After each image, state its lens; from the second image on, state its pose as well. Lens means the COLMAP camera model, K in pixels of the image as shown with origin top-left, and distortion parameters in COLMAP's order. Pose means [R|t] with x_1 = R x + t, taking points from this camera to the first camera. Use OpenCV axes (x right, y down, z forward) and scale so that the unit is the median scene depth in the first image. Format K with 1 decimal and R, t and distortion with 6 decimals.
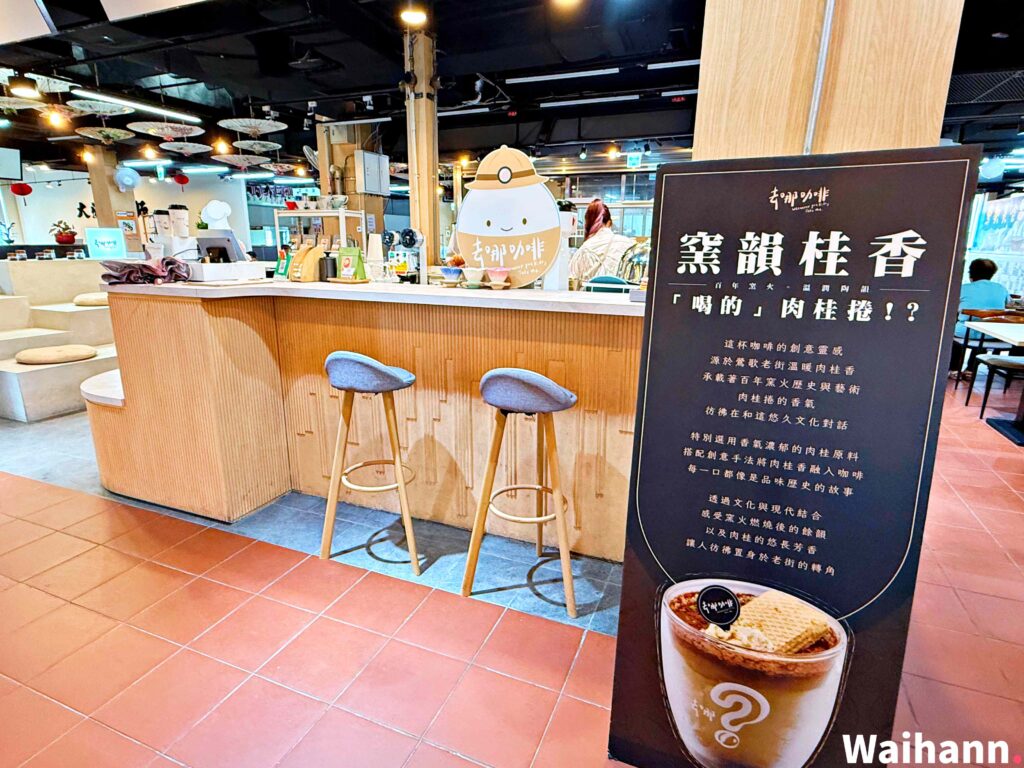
lens RADIAL K [[551.1, 0, 505.5], [0, 551.1, 388.6], [0, 0, 1]] dist [-0.001797, 0.005123]
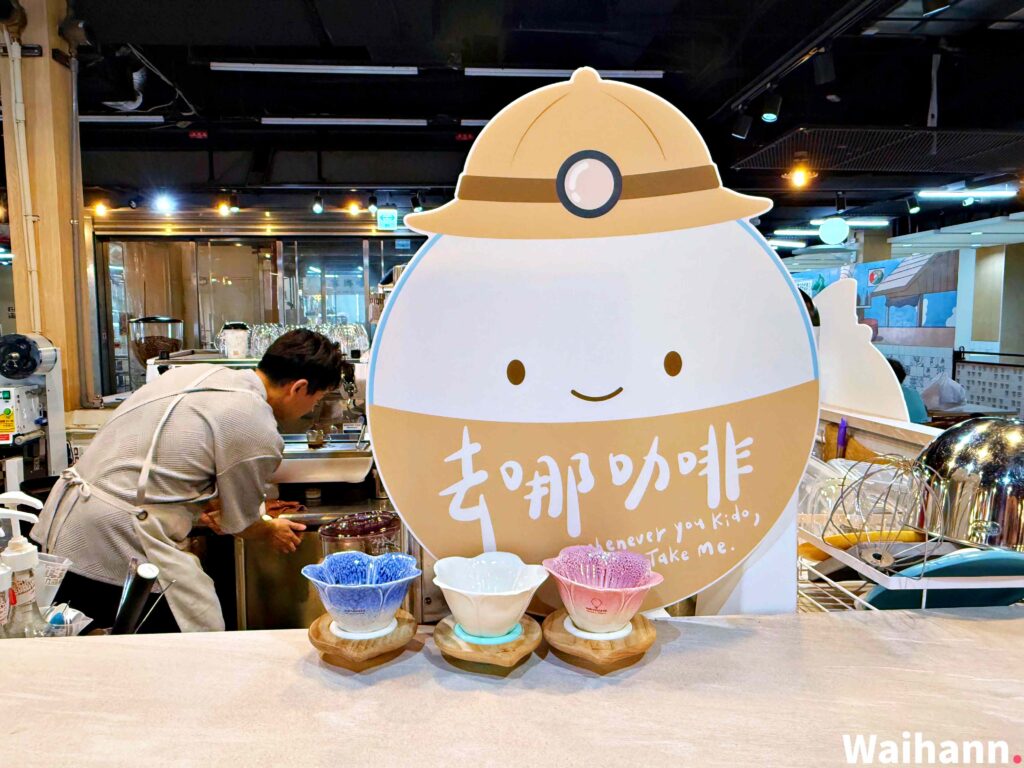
lens RADIAL K [[716.3, 0, 493.5], [0, 716.3, 386.0], [0, 0, 1]] dist [0.050535, -0.051194]
pose [[0.900175, -0.049176, 0.432743, -0.087196], [0.124132, 0.981362, -0.146694, -0.122174], [-0.417464, 0.185767, 0.889502, 0.355739]]
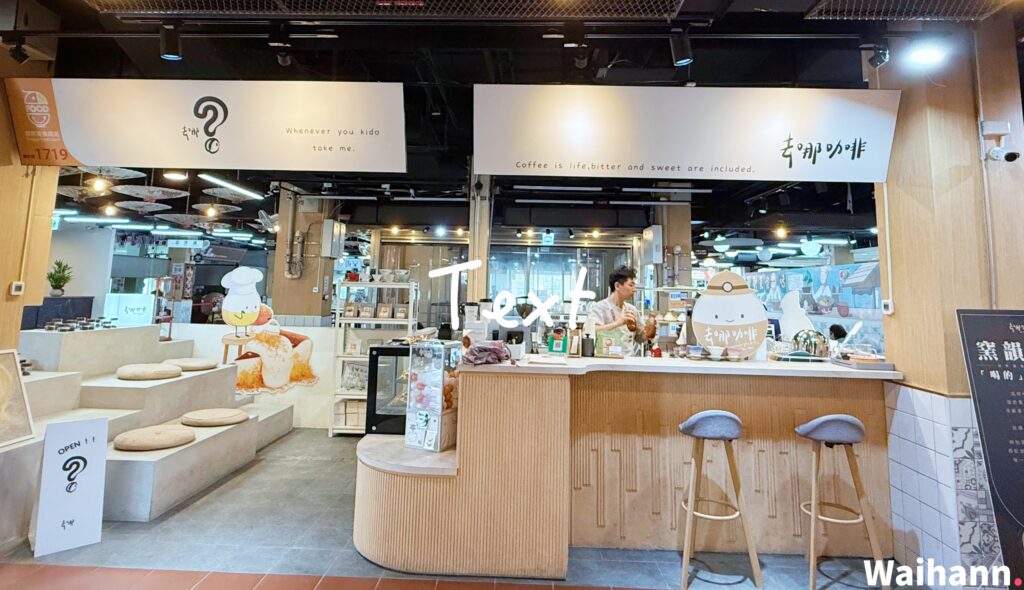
lens RADIAL K [[555.5, 0, 502.8], [0, 555.5, 221.8], [0, 0, 1]] dist [0.004705, -0.003144]
pose [[0.937772, 0.059156, 0.342175, -0.550855], [0.073020, 0.929758, -0.360857, -0.016616], [-0.339487, 0.363388, 0.867582, -0.108823]]
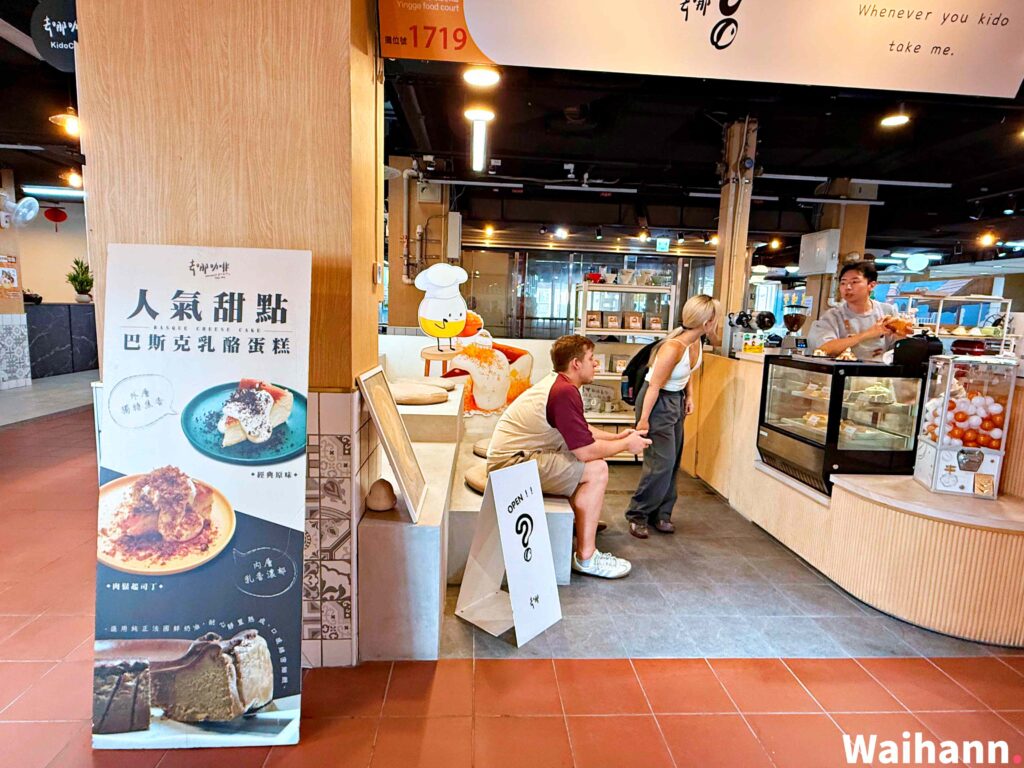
lens RADIAL K [[551.1, 0, 506.5], [0, 551.1, 388.3], [0, 0, 1]] dist [-0.001797, 0.005123]
pose [[0.904687, -0.033130, 0.424787, -1.003319], [0.080909, 0.992190, -0.094932, -0.097648], [-0.418325, 0.120253, 0.900302, 0.328192]]
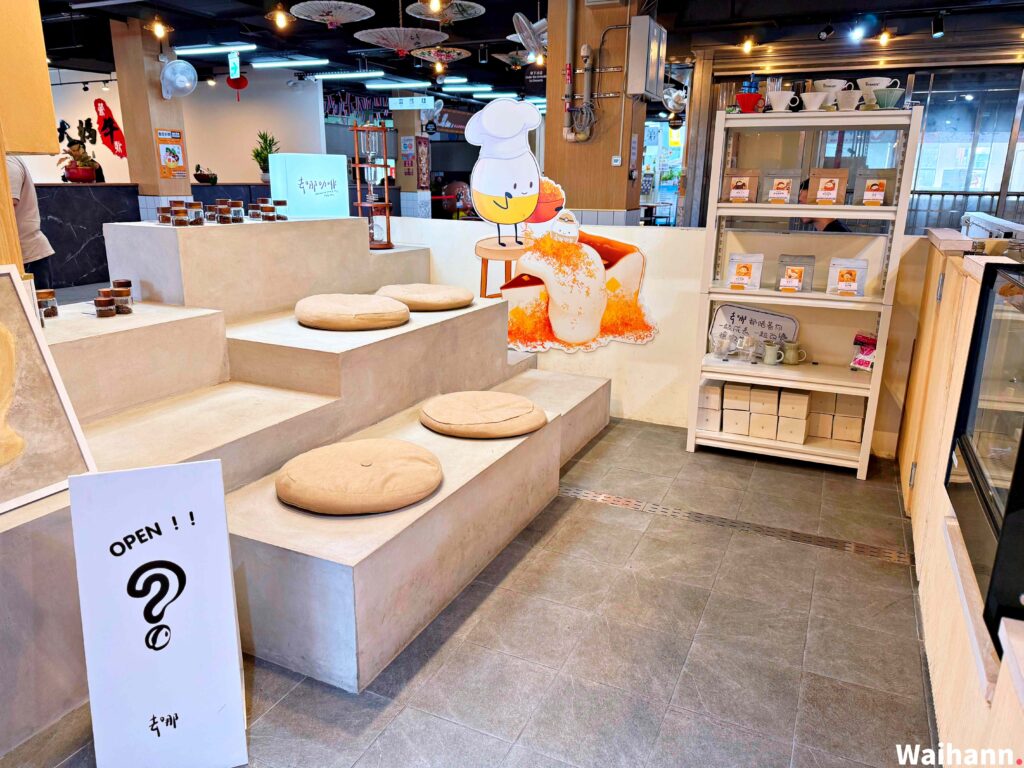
lens RADIAL K [[716.3, 0, 515.2], [0, 716.3, 393.1], [0, 0, 1]] dist [0.050535, -0.051194]
pose [[0.999051, 0.017857, -0.039730, -0.616662], [-0.016863, 0.999540, 0.025210, -0.120855], [0.040162, -0.024517, 0.998892, 0.445958]]
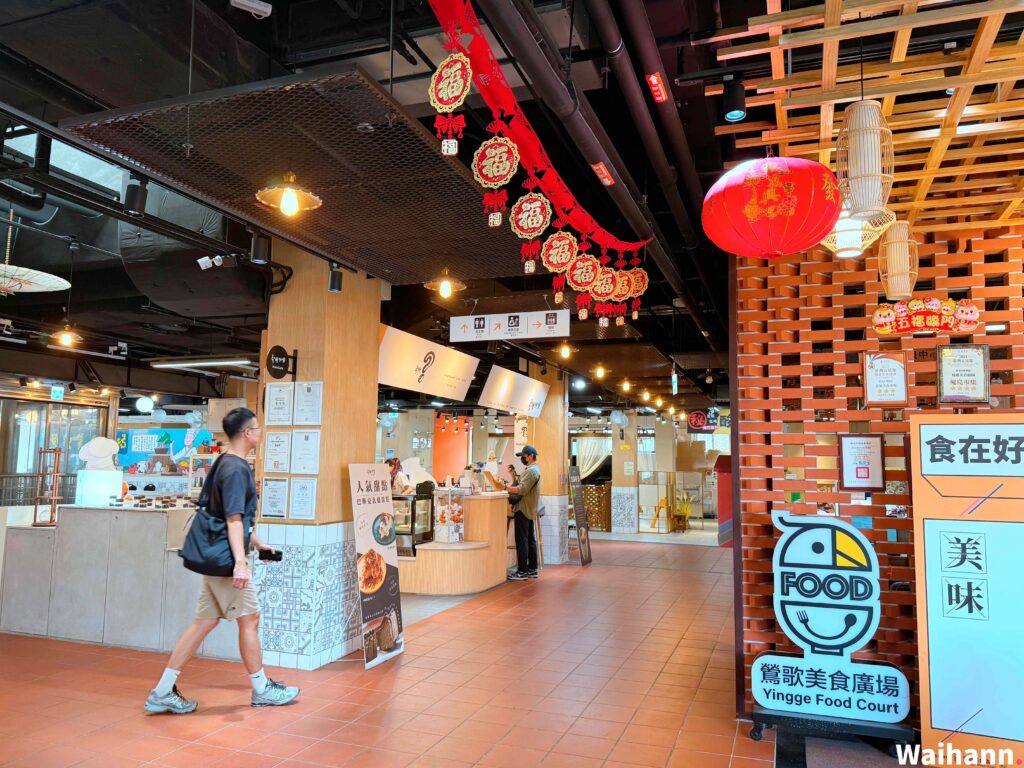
lens RADIAL K [[751.3, 0, 514.7], [0, 751.3, 384.2], [0, 0, 1]] dist [0.008595, 0.000146]
pose [[-0.048244, 0.101455, 0.993670, -2.274071], [0.248735, 0.964708, -0.086422, -0.191525], [-0.967369, 0.242991, -0.071777, 0.527951]]
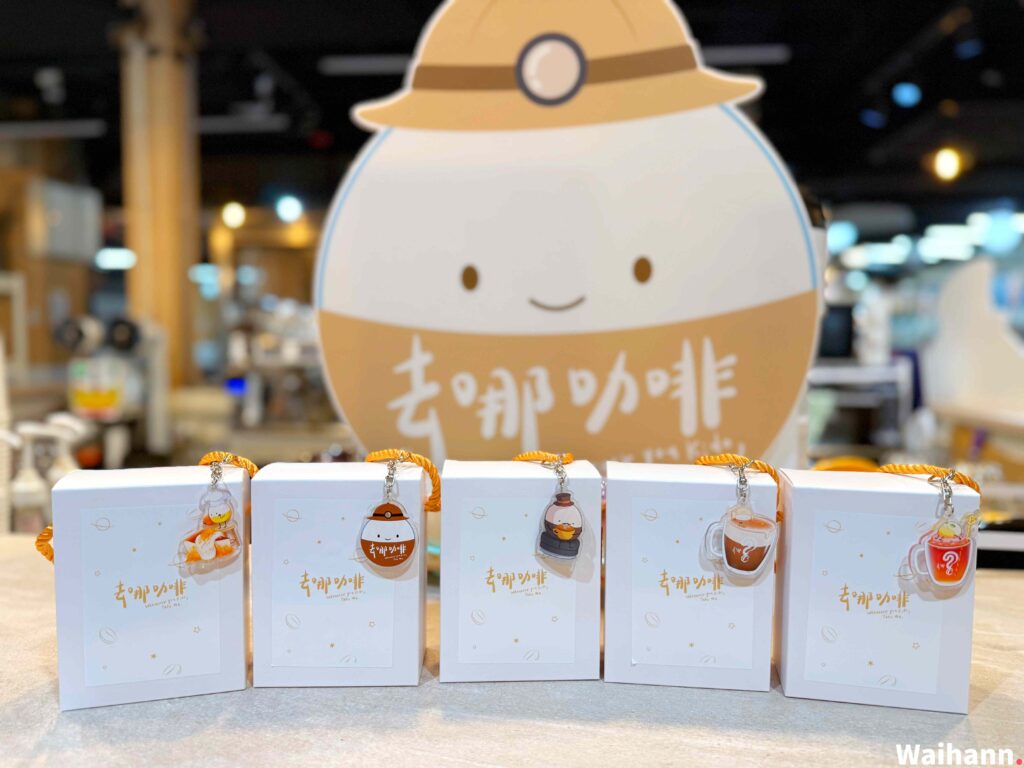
lens RADIAL K [[716.3, 0, 495.7], [0, 716.3, 402.5], [0, 0, 1]] dist [0.050535, -0.051194]
pose [[0.959772, -0.025380, 0.279630, -0.051589], [0.070740, 0.985638, -0.153342, -0.099667], [-0.271722, 0.166955, 0.947783, 0.356161]]
